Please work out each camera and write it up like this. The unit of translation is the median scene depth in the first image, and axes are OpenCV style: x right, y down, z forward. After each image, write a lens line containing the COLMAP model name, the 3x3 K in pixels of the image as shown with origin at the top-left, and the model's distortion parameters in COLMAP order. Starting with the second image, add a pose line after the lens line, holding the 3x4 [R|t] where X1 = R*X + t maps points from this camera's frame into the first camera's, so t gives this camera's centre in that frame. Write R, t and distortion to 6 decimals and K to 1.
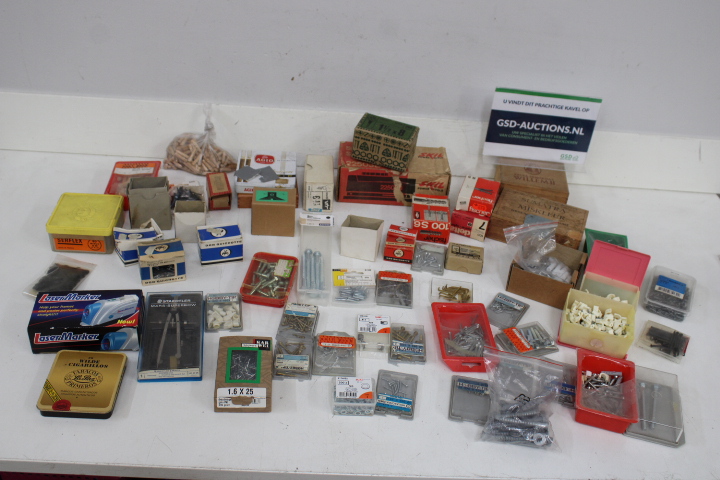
lens RADIAL K [[742.7, 0, 362.5], [0, 742.7, 243.5], [0, 0, 1]] dist [-0.082568, 0.012495]
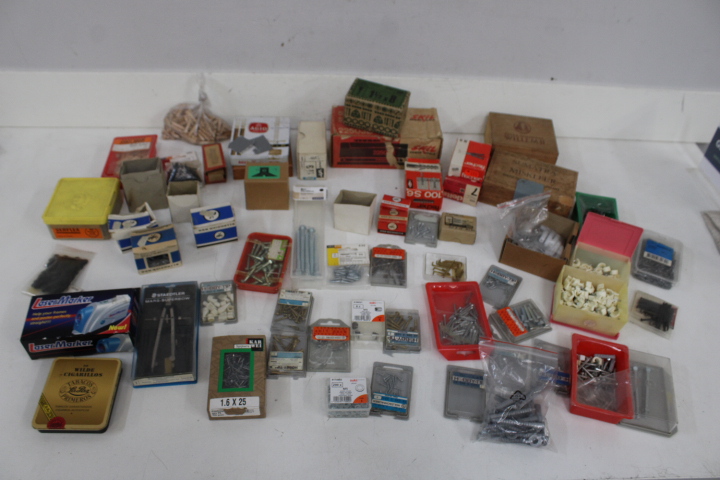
lens RADIAL K [[594.7, 0, 360.0], [0, 594.7, 240.0], [0, 0, 1]] dist [-0.140031, 0.094027]
pose [[0.999421, -0.029338, -0.017235, 0.019654], [0.031853, 0.984814, 0.170666, -0.114986], [0.011966, -0.171116, 0.985178, 0.216564]]
